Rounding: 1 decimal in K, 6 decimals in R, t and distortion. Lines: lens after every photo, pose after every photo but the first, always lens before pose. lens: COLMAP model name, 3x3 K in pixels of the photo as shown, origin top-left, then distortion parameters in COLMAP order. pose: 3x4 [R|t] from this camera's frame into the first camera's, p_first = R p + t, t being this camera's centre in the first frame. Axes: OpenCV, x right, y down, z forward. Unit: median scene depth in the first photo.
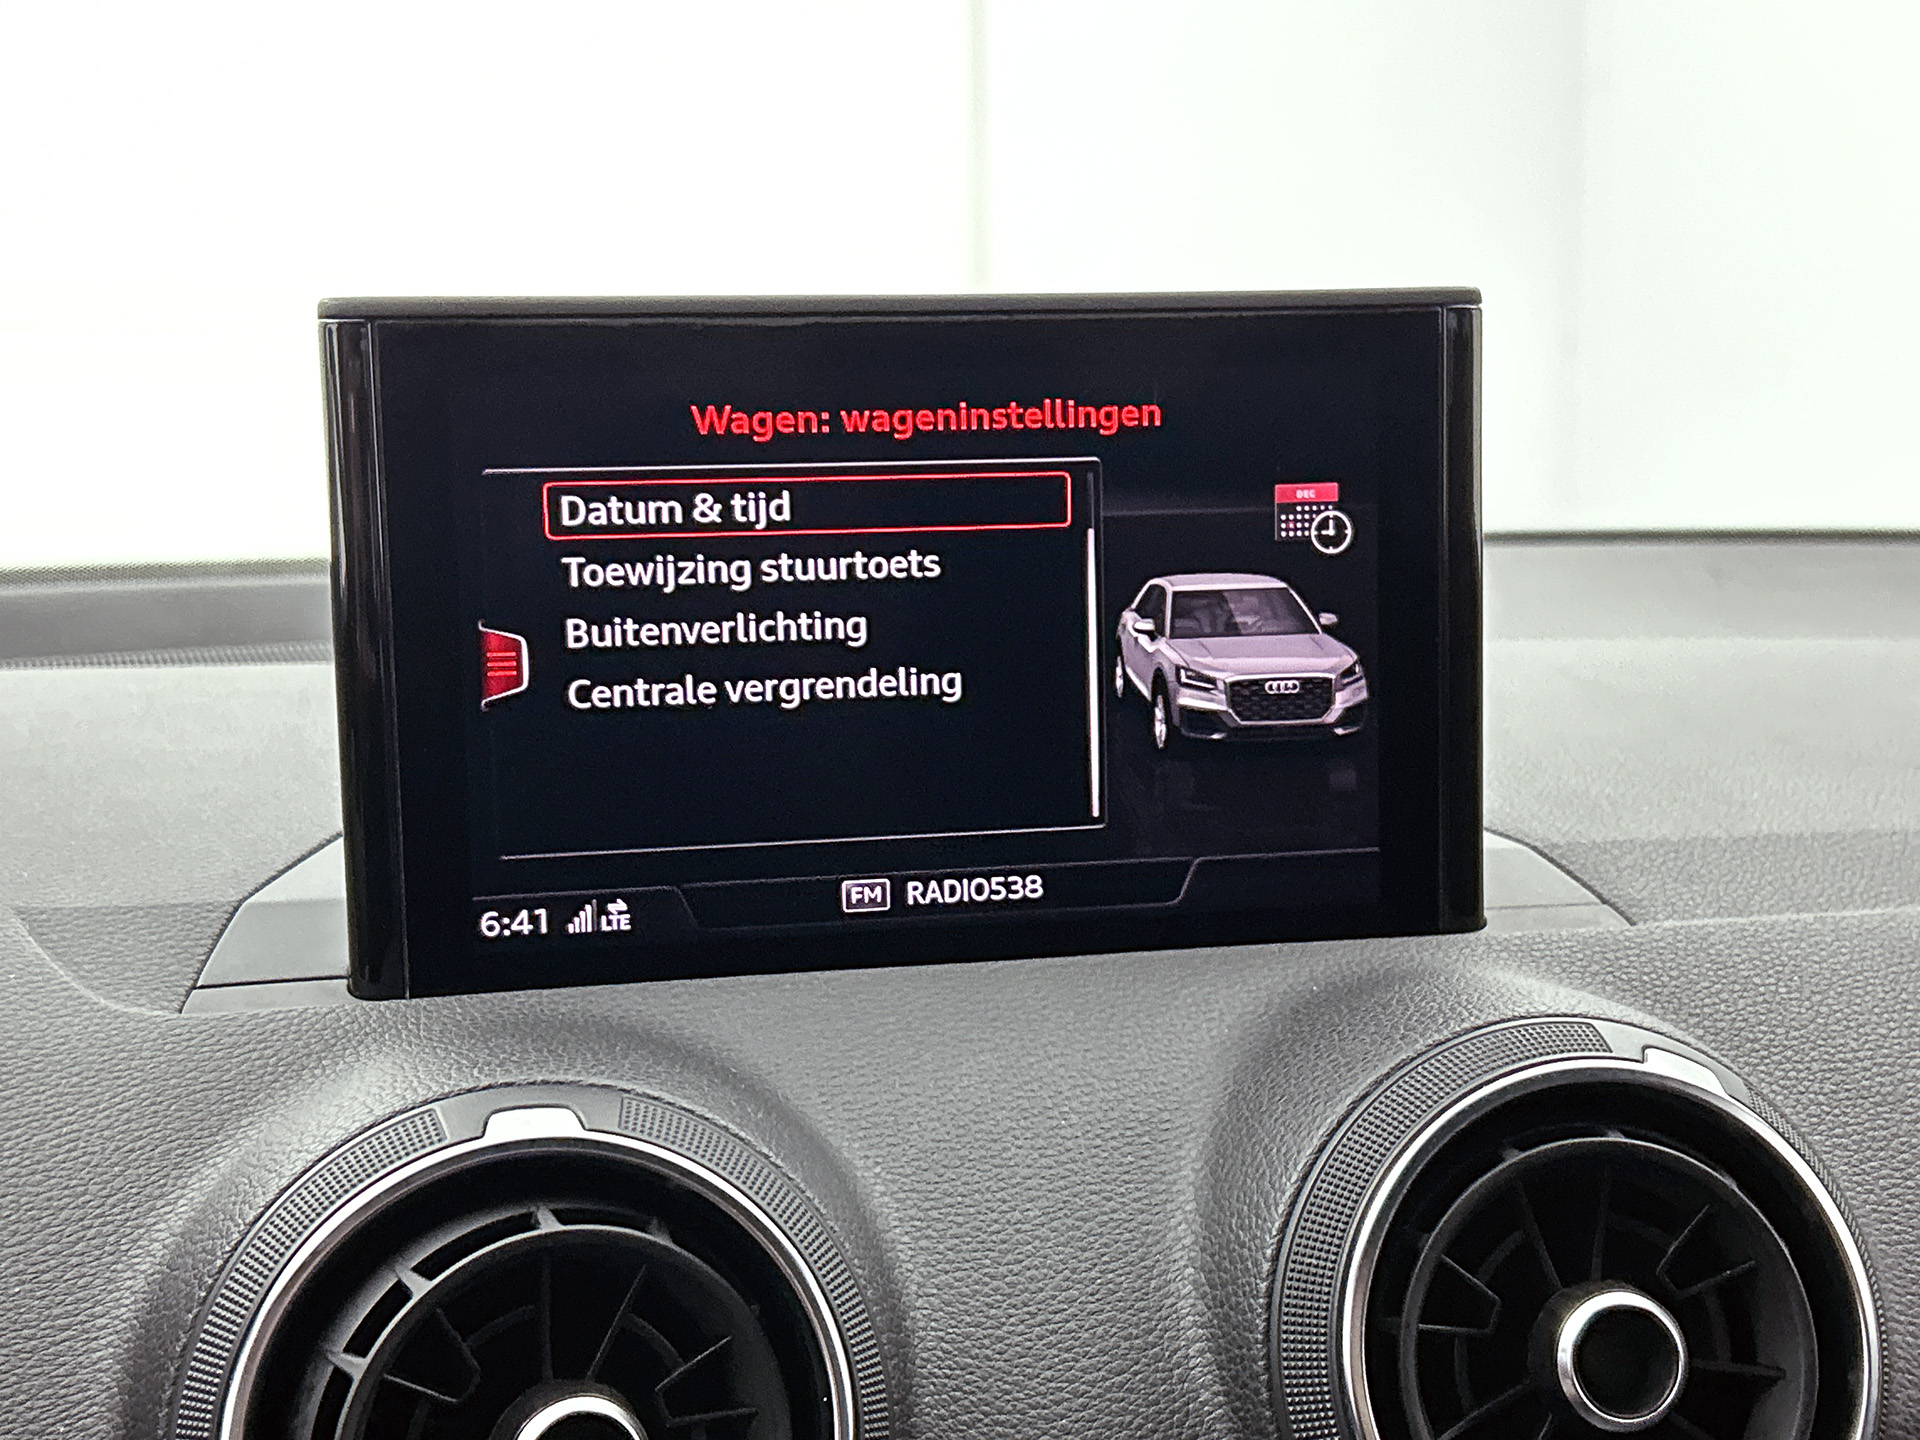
lens RADIAL K [[2540.0, 0, 967.2], [0, 2540.0, 749.8], [0, 0, 1]] dist [0.179115, -0.695398]
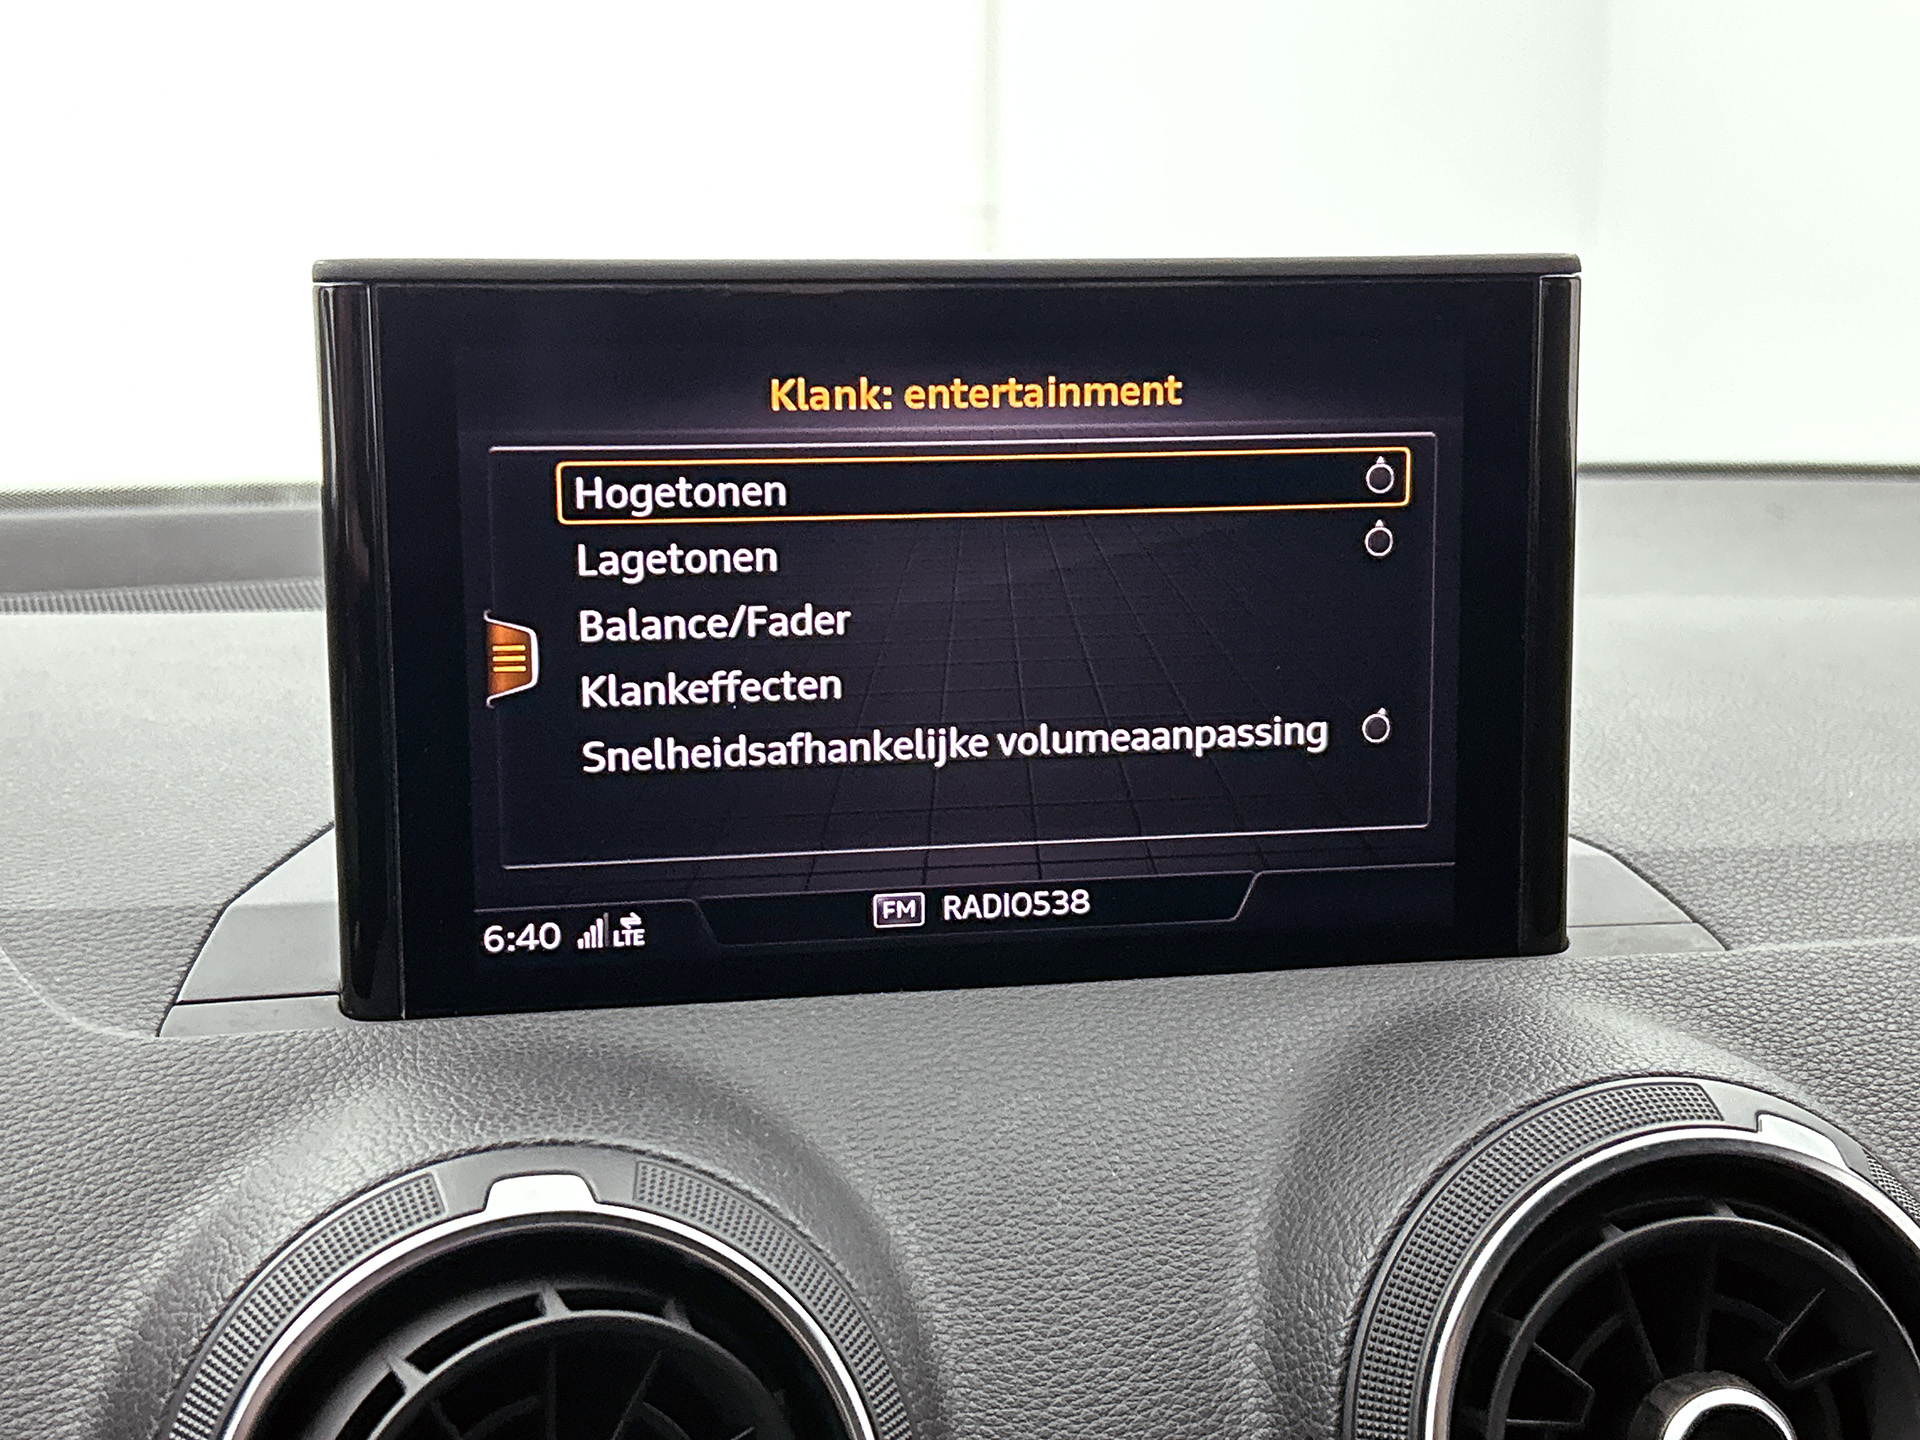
lens RADIAL K [[2547.7, 0, 931.8], [0, 2547.7, 709.8], [0, 0, 1]] dist [0.173367, -0.651605]
pose [[0.999787, 0.015953, -0.013100, -0.018825], [-0.015526, 0.999364, 0.032094, -0.050622], [0.013604, -0.031884, 0.999399, 0.085447]]
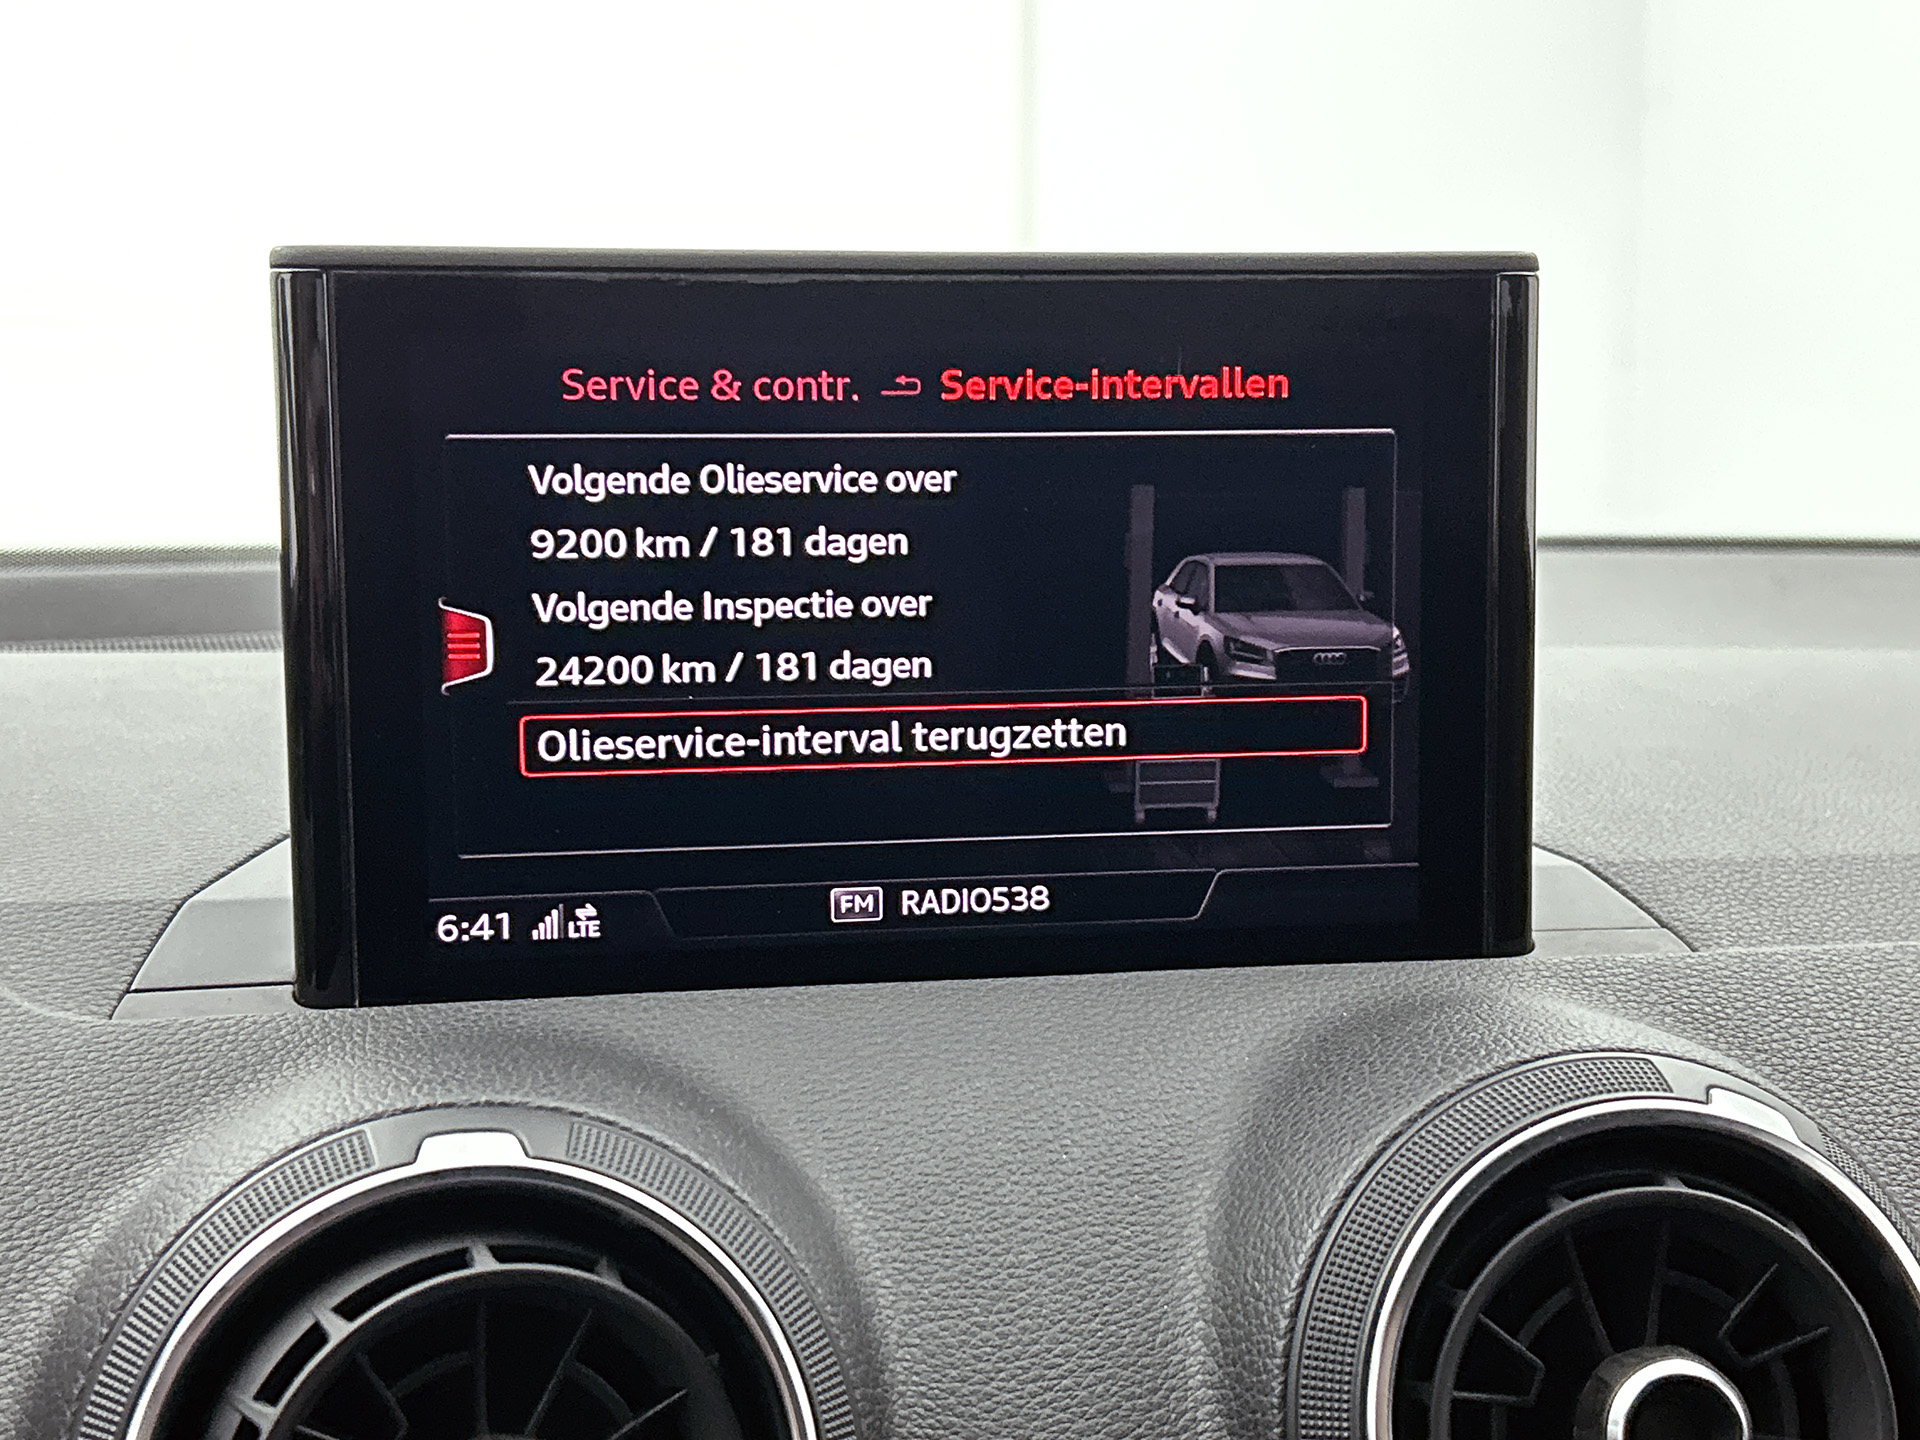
lens RADIAL K [[2546.3, 0, 940.8], [0, 2546.3, 753.4], [0, 0, 1]] dist [0.168376, -0.616227]
pose [[0.999532, 0.015560, -0.026333, 0.015773], [-0.015656, 0.999871, -0.003464, 0.005956], [0.026275, 0.003875, 0.999647, 0.086593]]
